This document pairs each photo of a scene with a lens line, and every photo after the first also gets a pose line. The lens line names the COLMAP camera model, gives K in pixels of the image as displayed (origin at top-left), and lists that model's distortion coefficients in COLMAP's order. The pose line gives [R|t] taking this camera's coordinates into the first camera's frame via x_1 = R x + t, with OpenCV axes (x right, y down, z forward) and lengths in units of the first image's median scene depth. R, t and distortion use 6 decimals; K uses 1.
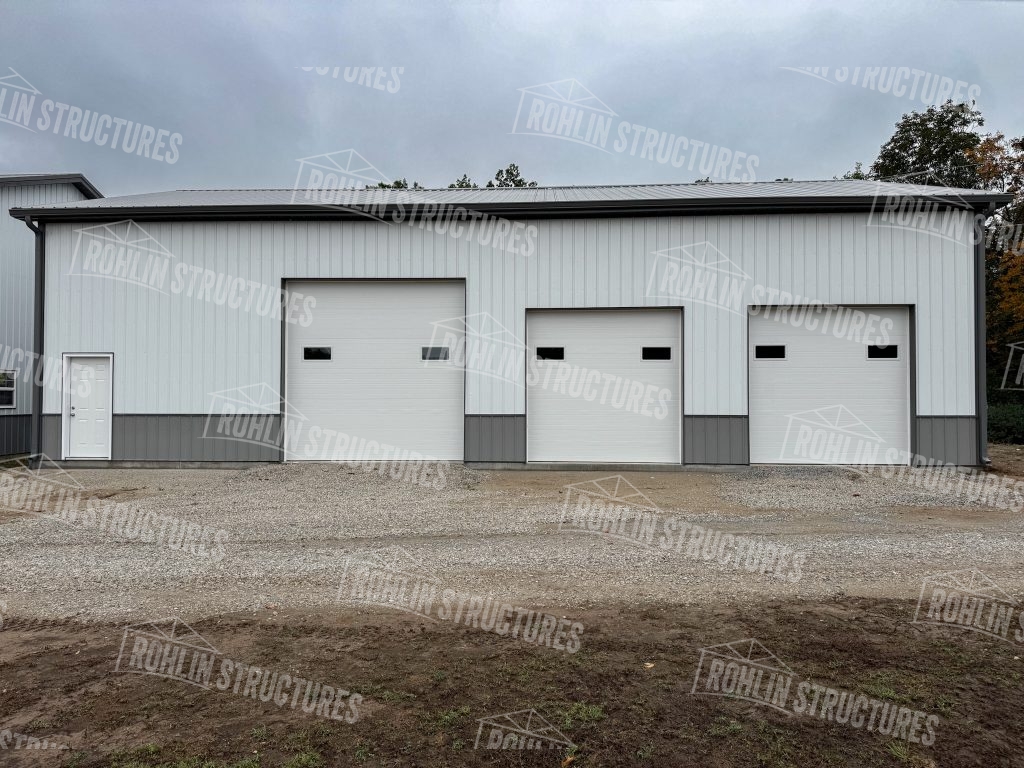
lens RADIAL K [[723.3, 0, 512.0], [0, 723.3, 384.0], [0, 0, 1]] dist [0.044099, 0.000658]
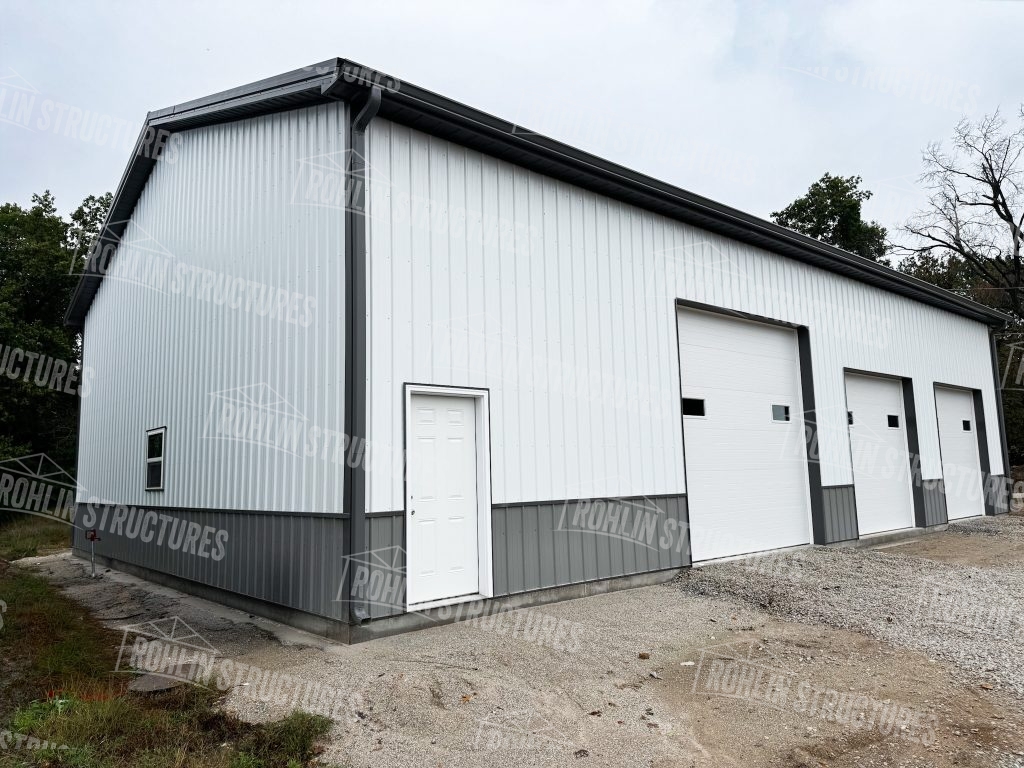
lens RADIAL K [[723.3, 0, 512.0], [0, 723.3, 384.0], [0, 0, 1]] dist [0.044099, 0.000658]
pose [[0.704676, 0.069676, 0.706100, -0.908799], [0.034348, 0.990650, -0.132033, 0.024173], [-0.708698, 0.117293, 0.695694, 0.624891]]
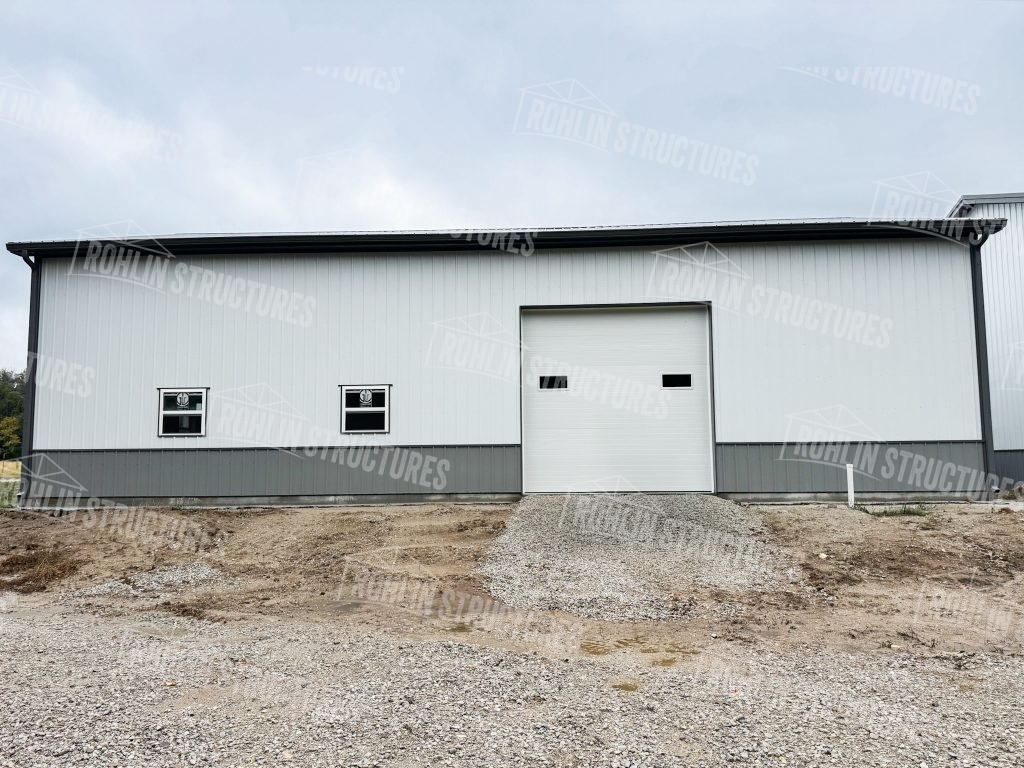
lens RADIAL K [[723.3, 0, 512.0], [0, 723.3, 384.0], [0, 0, 1]] dist [0.044099, 0.000658]
pose [[0.999741, -0.010691, 0.020087, -0.344584], [0.011509, 0.999091, -0.041047, 0.000147], [-0.019630, 0.041267, 0.998955, 0.024891]]
